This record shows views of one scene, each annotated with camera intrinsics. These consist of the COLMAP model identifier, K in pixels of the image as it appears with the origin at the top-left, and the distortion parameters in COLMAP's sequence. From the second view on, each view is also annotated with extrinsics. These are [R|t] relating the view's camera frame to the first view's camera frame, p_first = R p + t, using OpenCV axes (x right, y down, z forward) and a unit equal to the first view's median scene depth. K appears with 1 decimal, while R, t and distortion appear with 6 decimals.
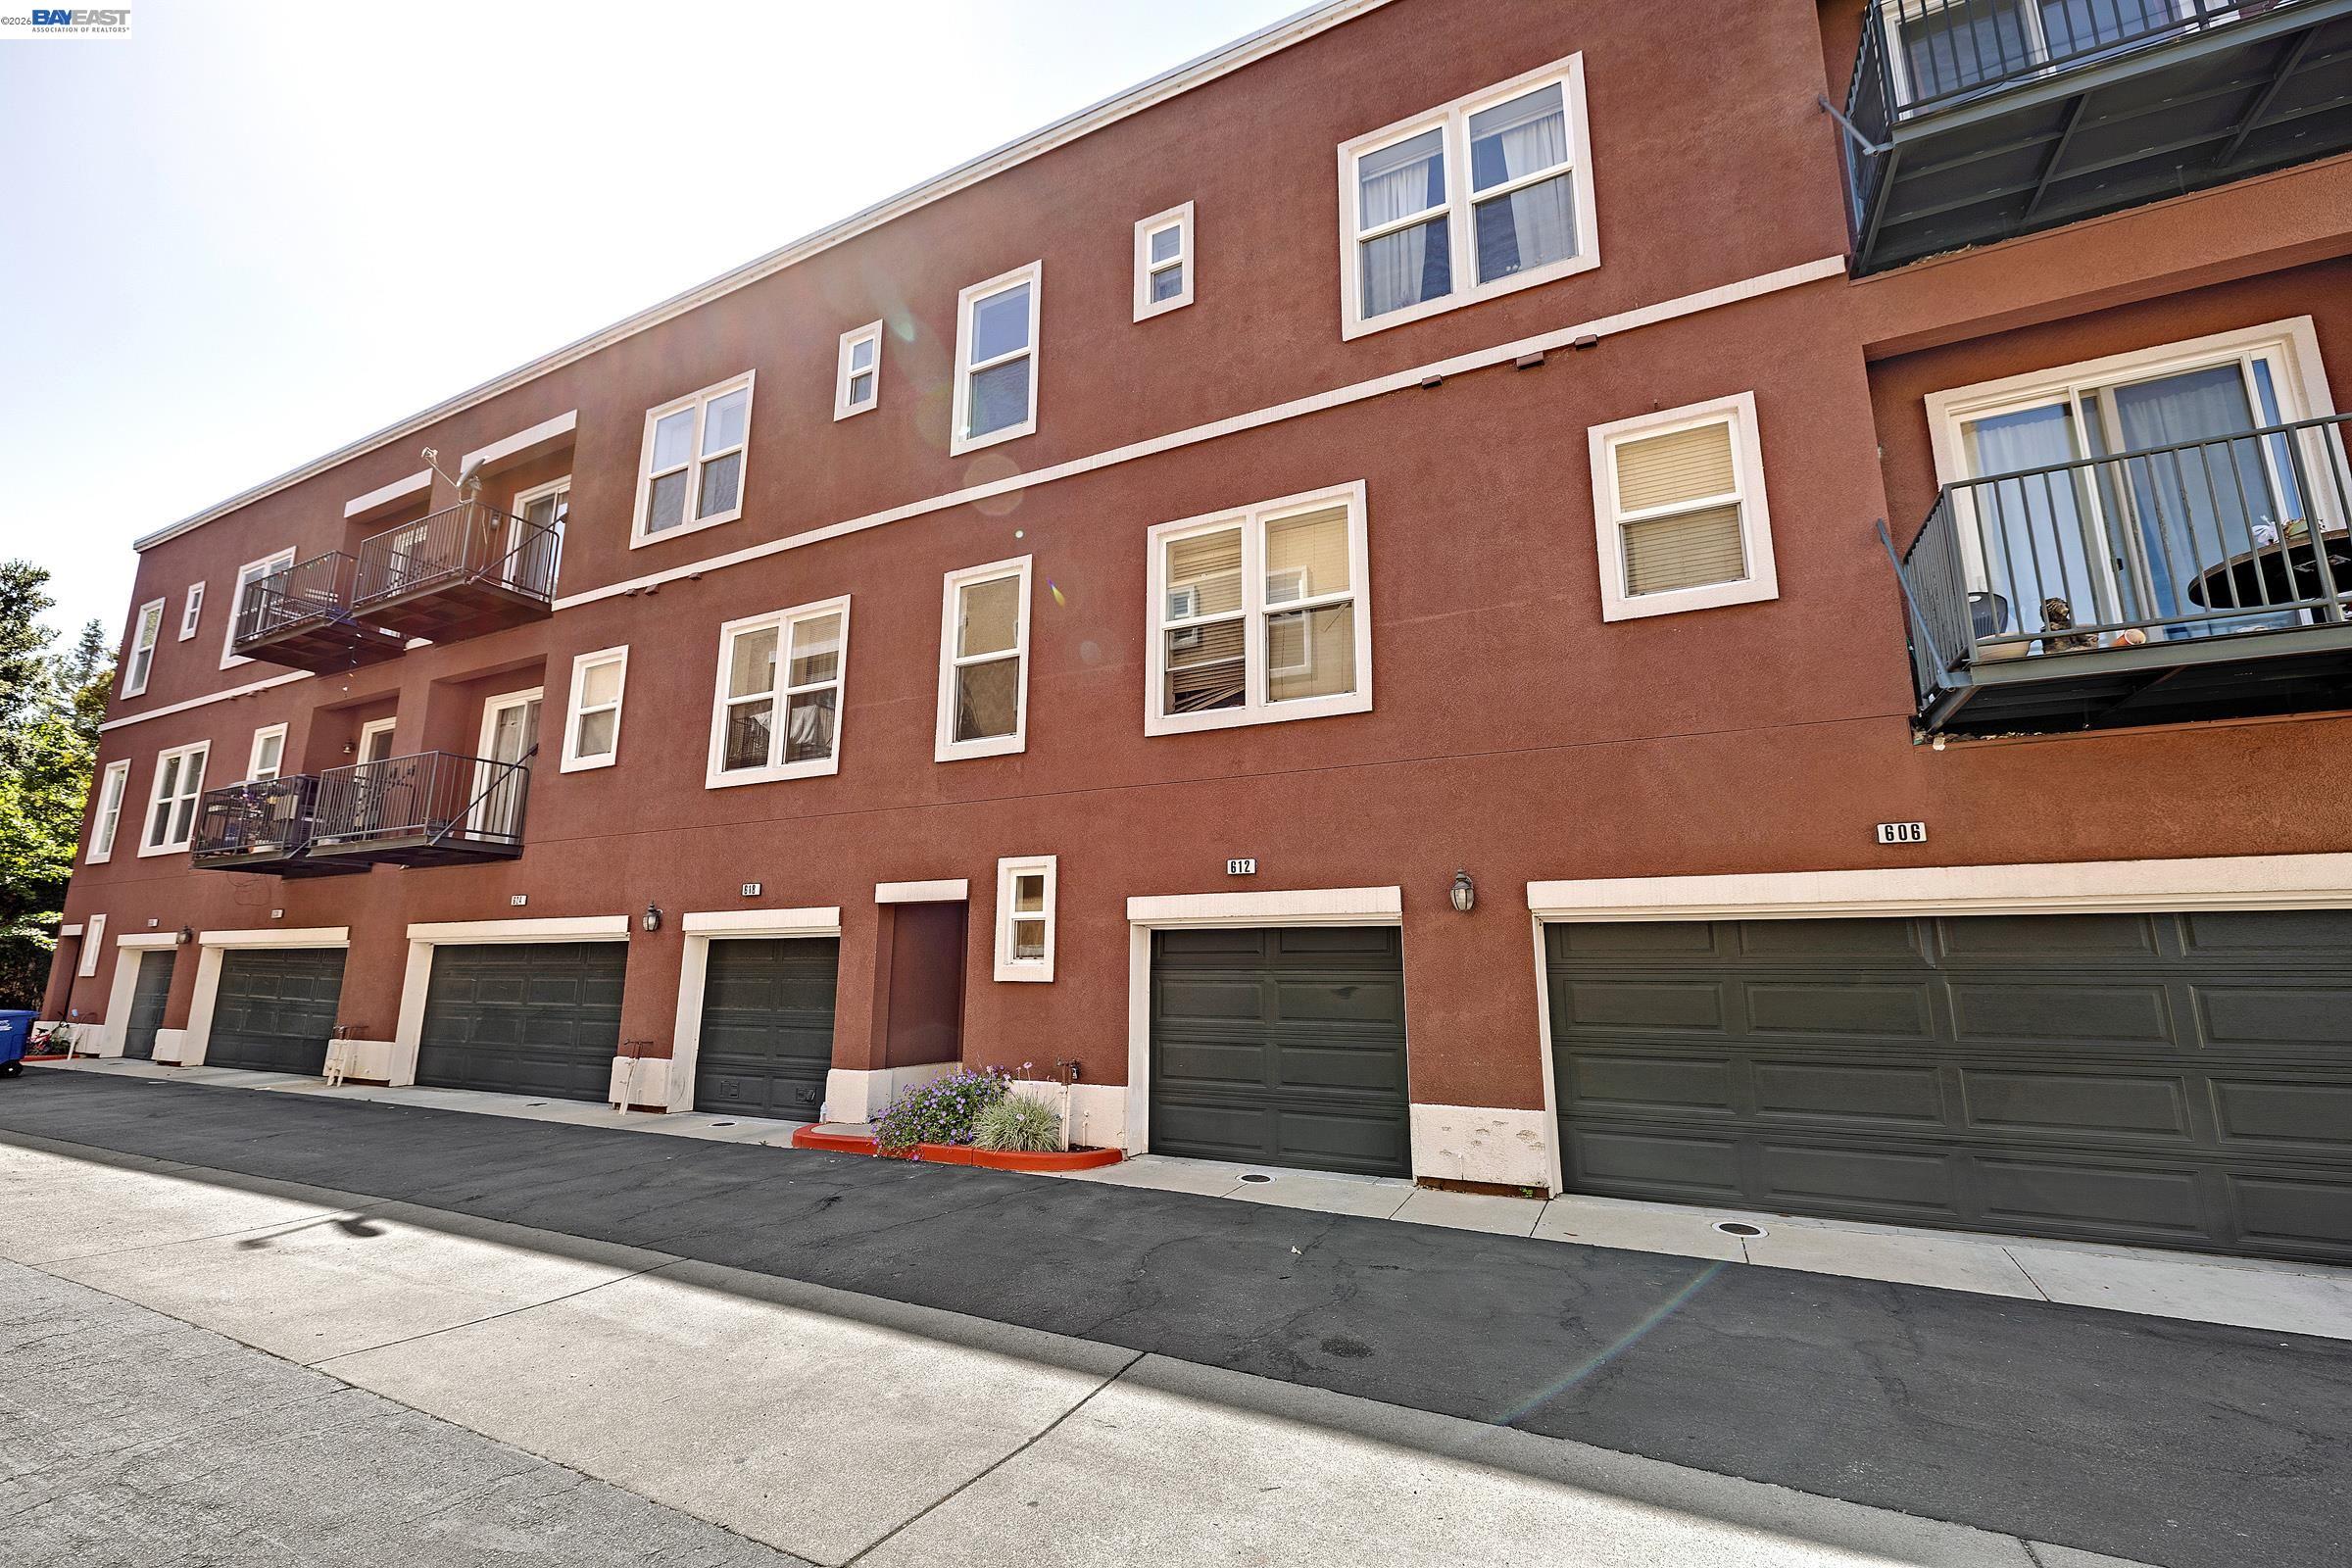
lens RADIAL K [[988.6, 0, 1162.7], [0, 988.6, 779.4], [0, 0, 1]] dist [-0.000116, -0.000039]
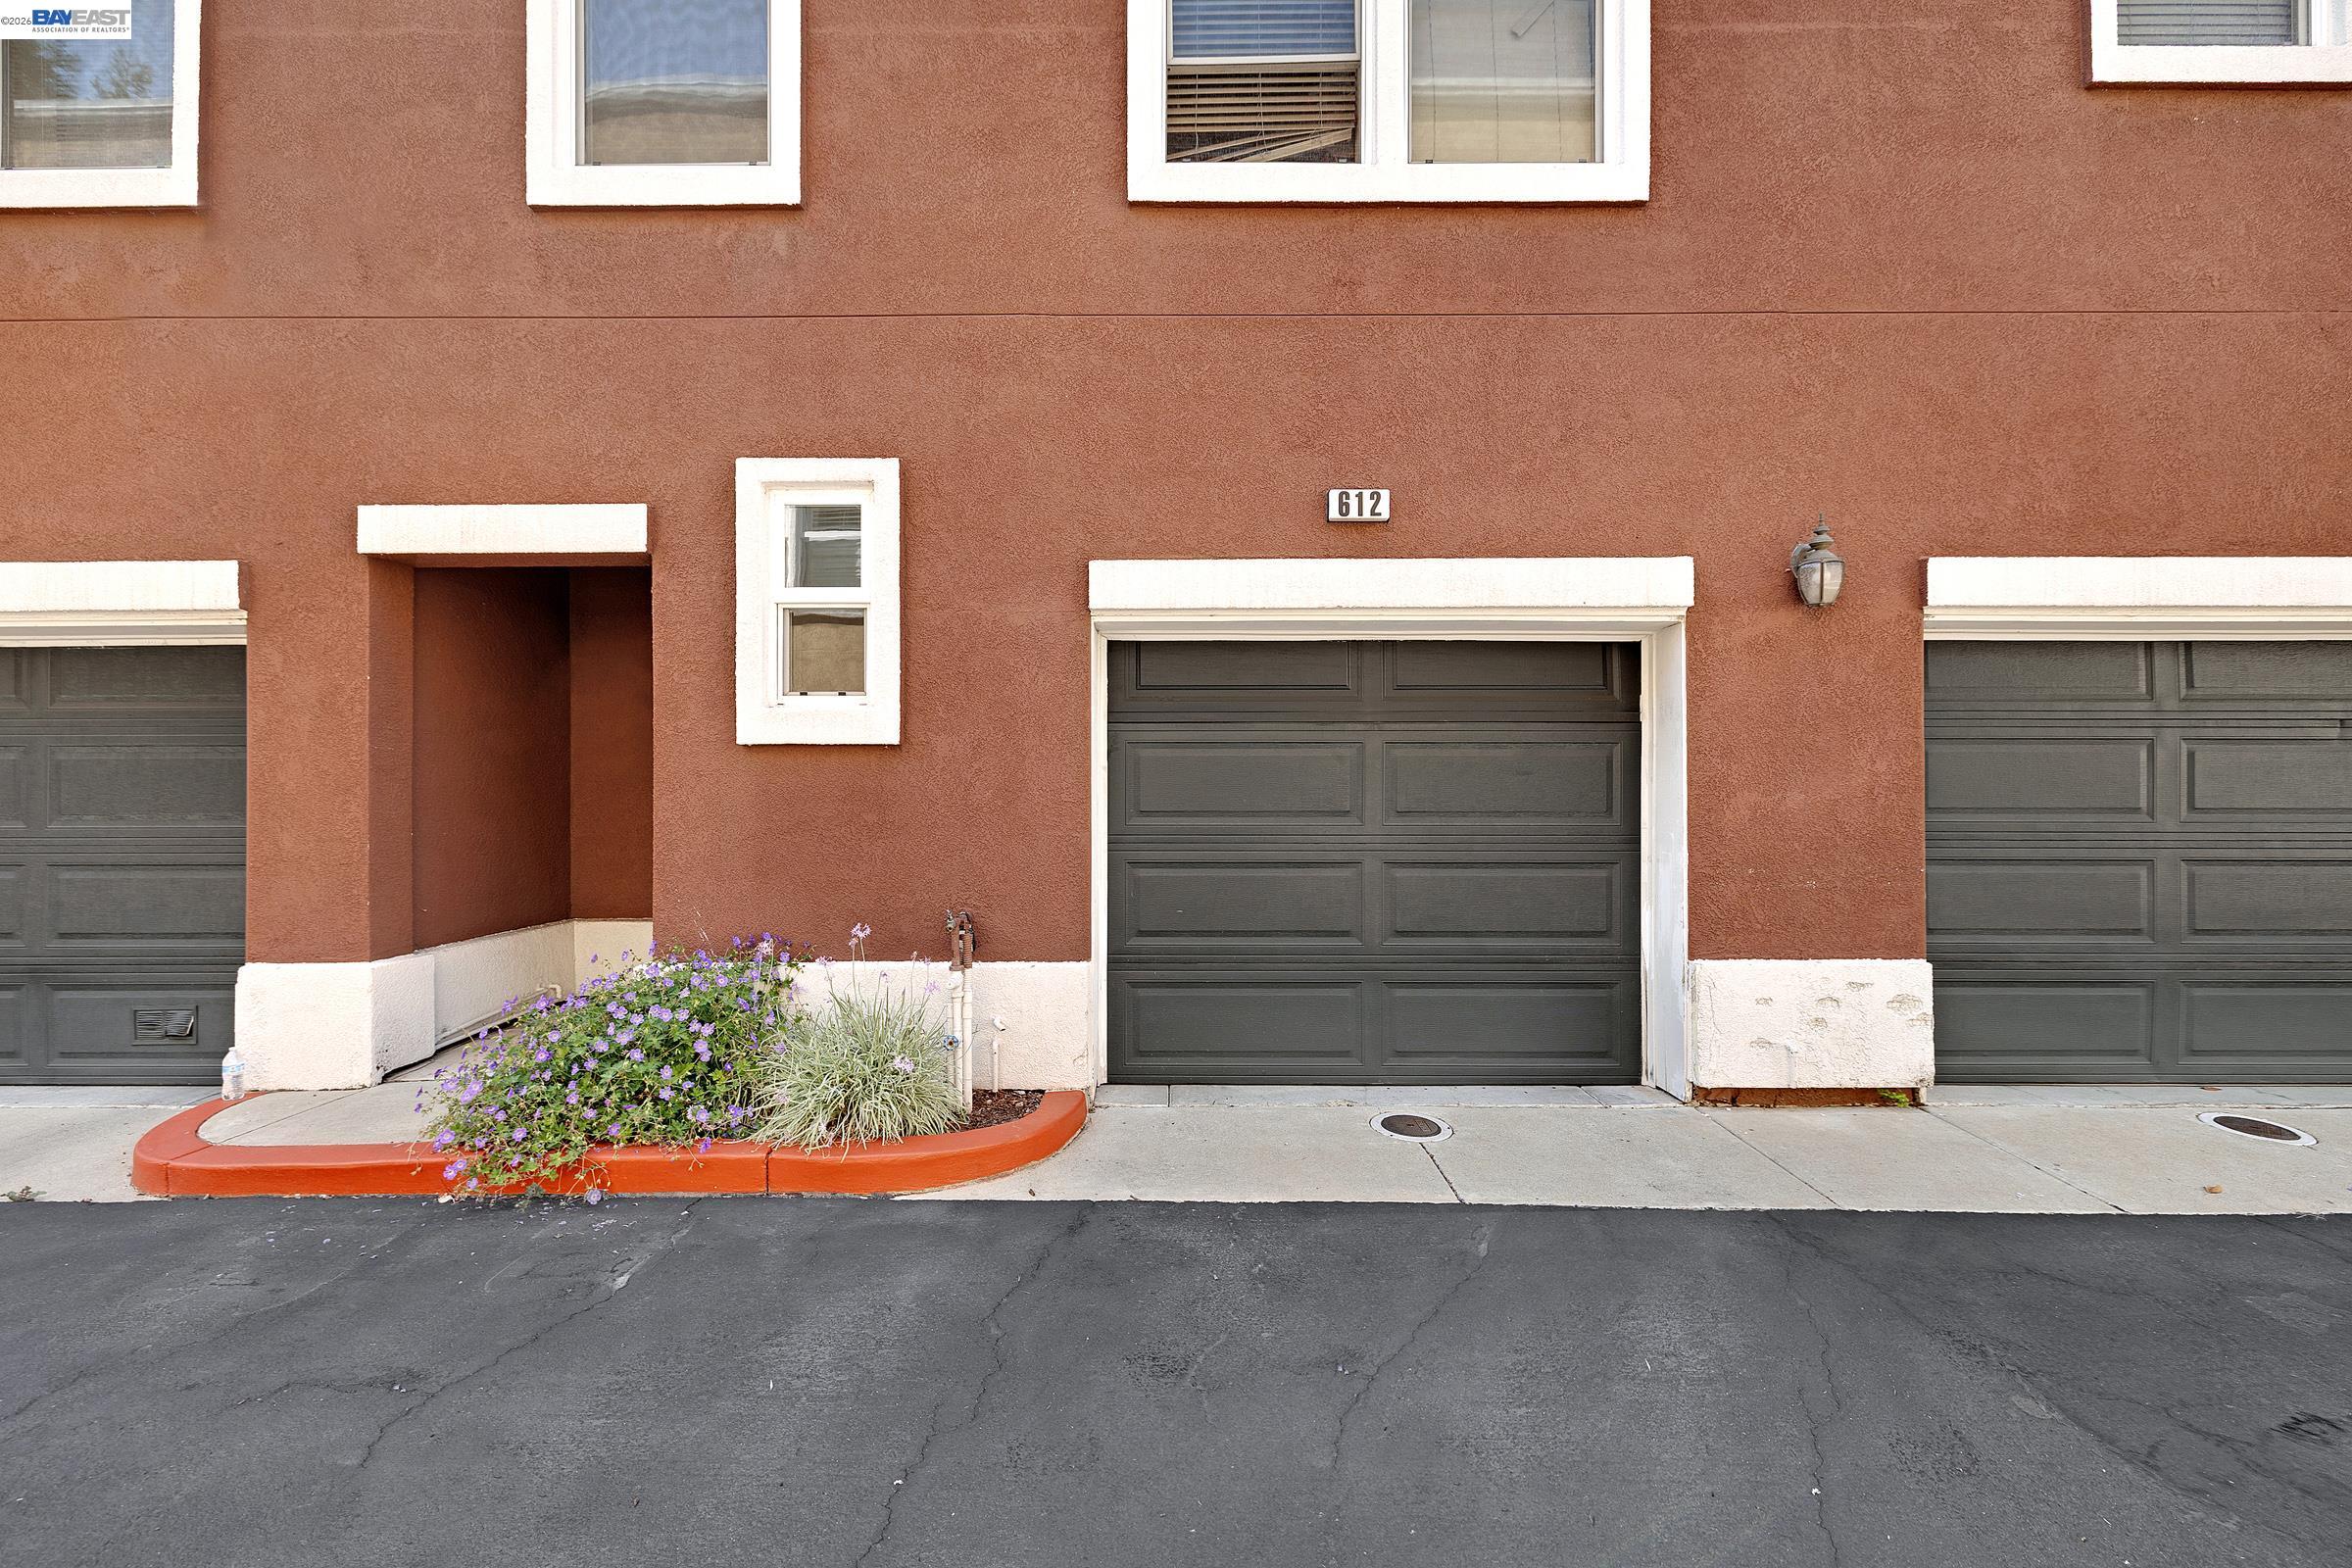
lens RADIAL K [[988.6, 0, 1166.0], [0, 988.6, 788.0], [0, 0, 1]] dist [-0.000116, -0.000039]
pose [[0.893118, -0.004421, 0.449801, -0.217792], [-0.083032, 0.981148, 0.174511, 0.146055], [-0.442093, -0.193206, 0.875914, 0.594564]]
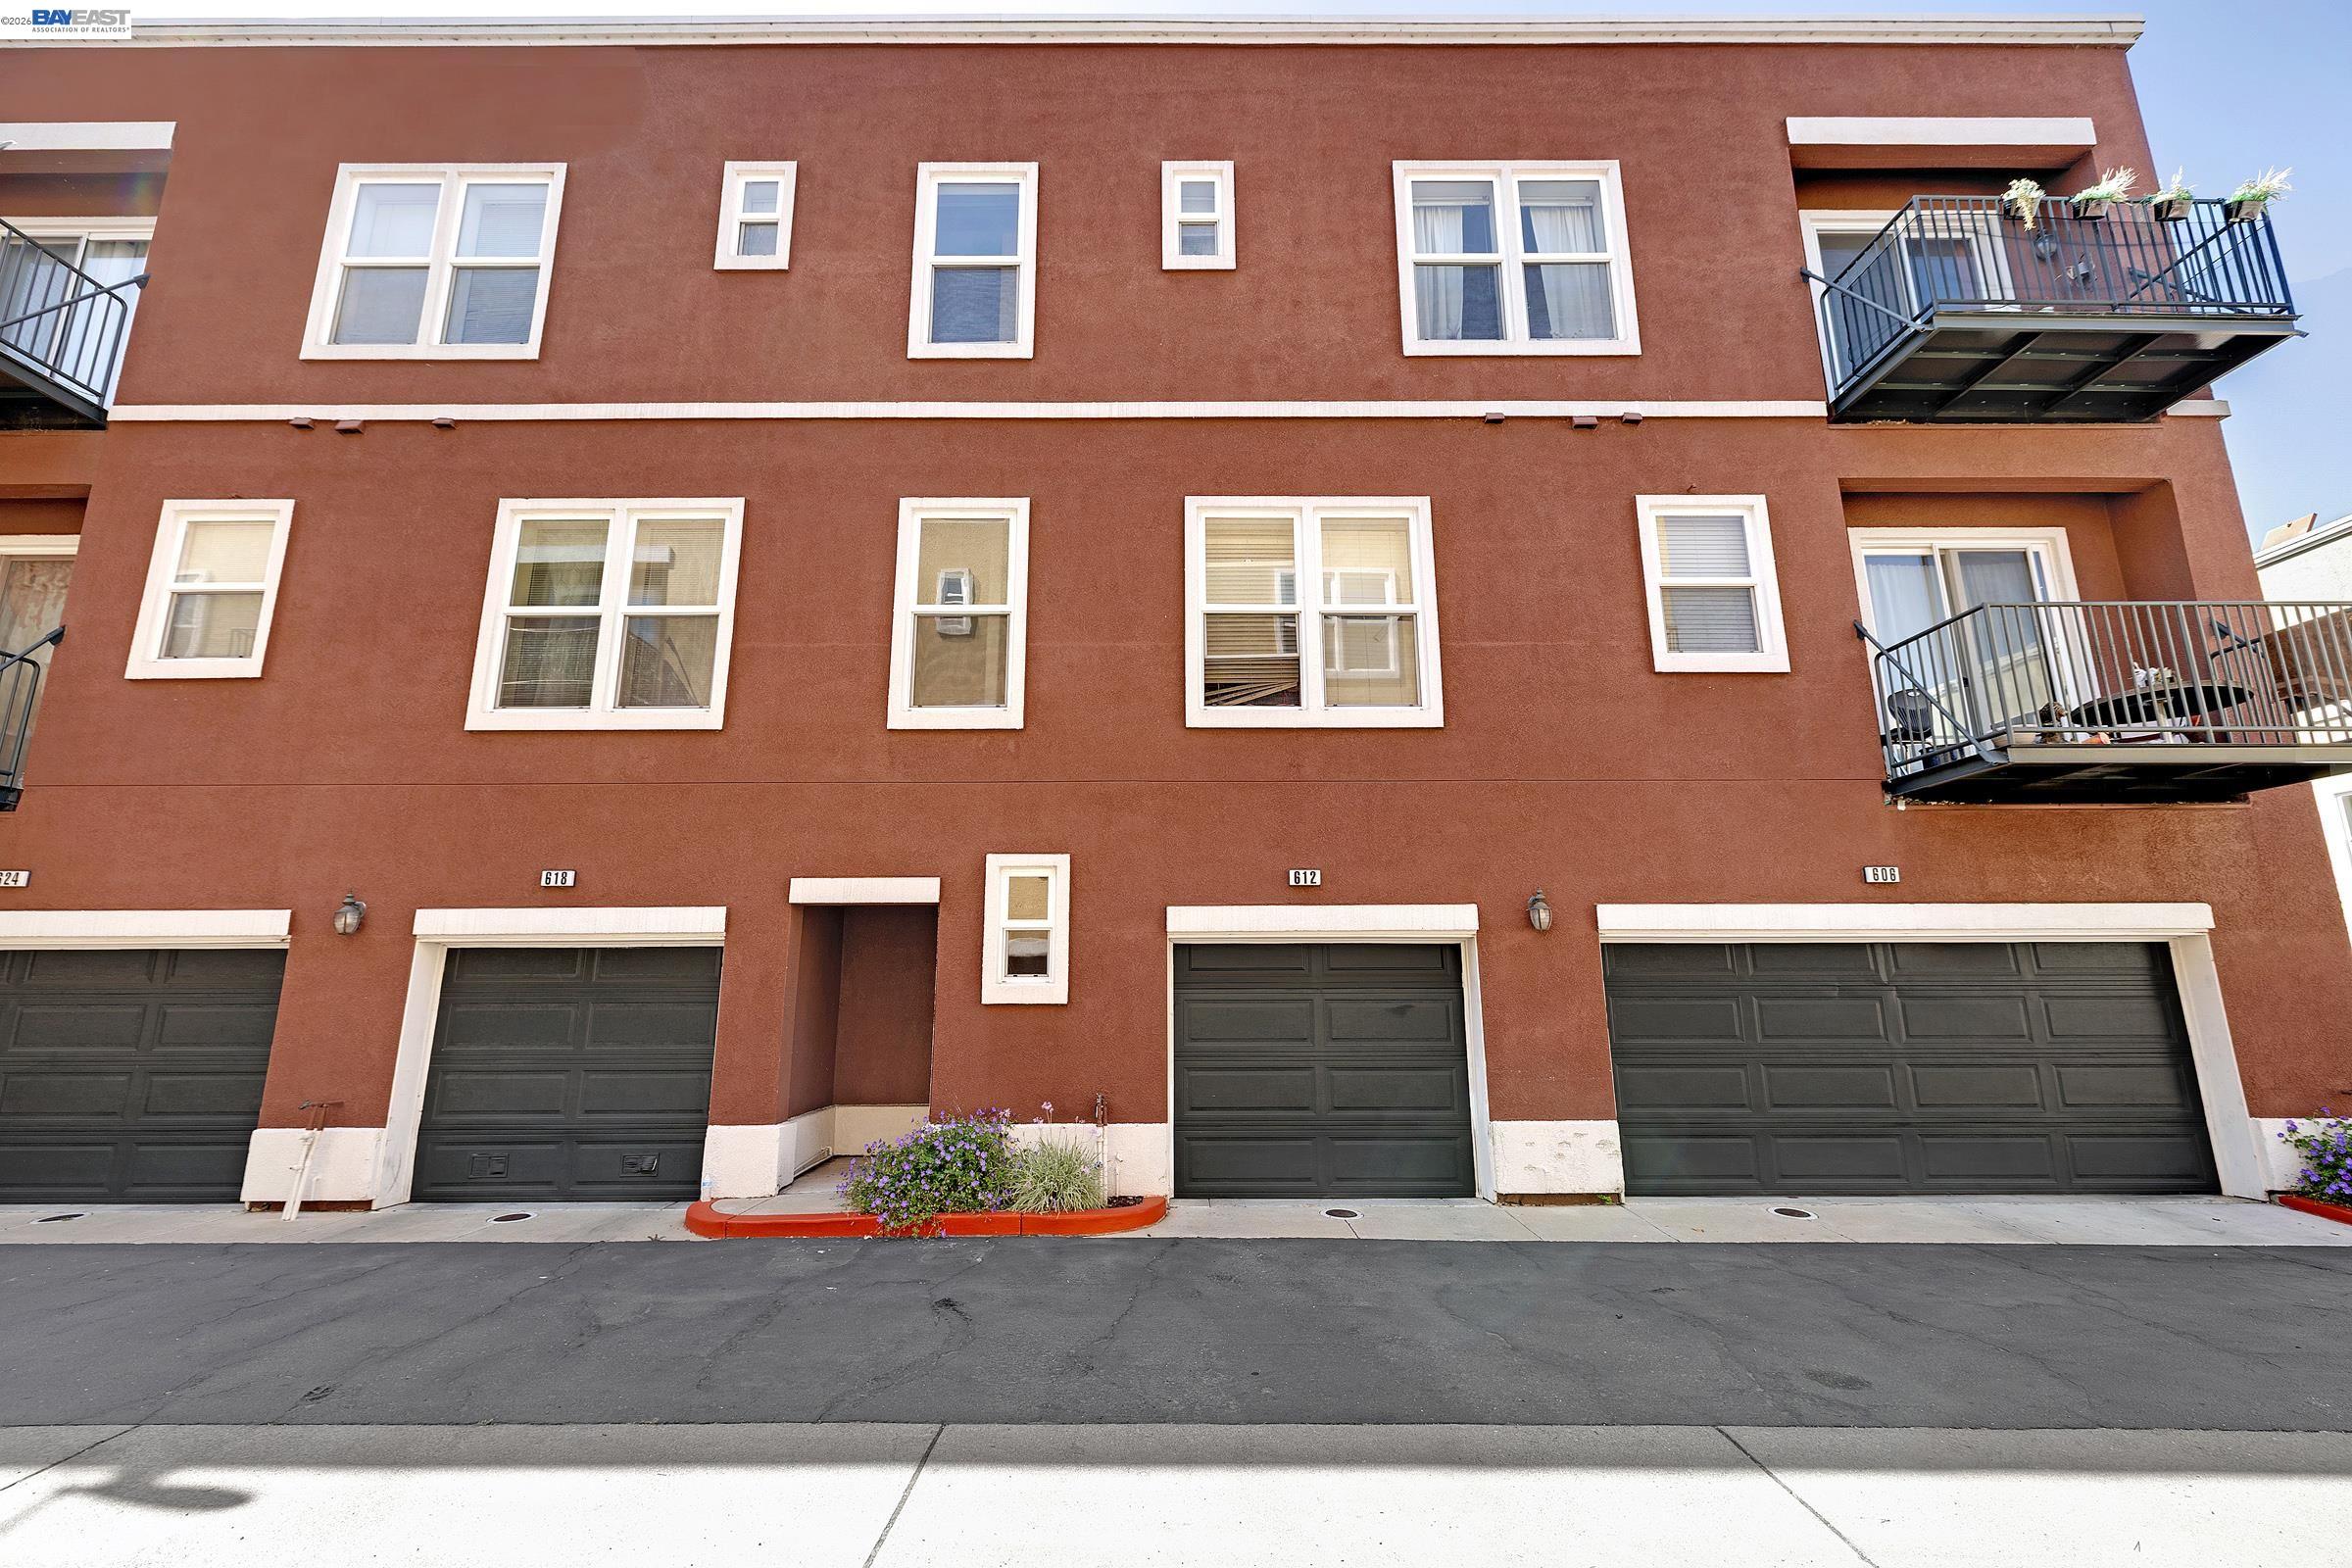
lens RADIAL K [[988.6, 0, 1170.0], [0, 988.6, 781.7], [0, 0, 1]] dist [-0.000116, -0.000039]
pose [[0.890065, 0.088904, 0.447081, -0.456601], [-0.082142, 0.996022, -0.034532, 0.040713], [-0.448373, -0.005988, 0.893827, 0.223290]]
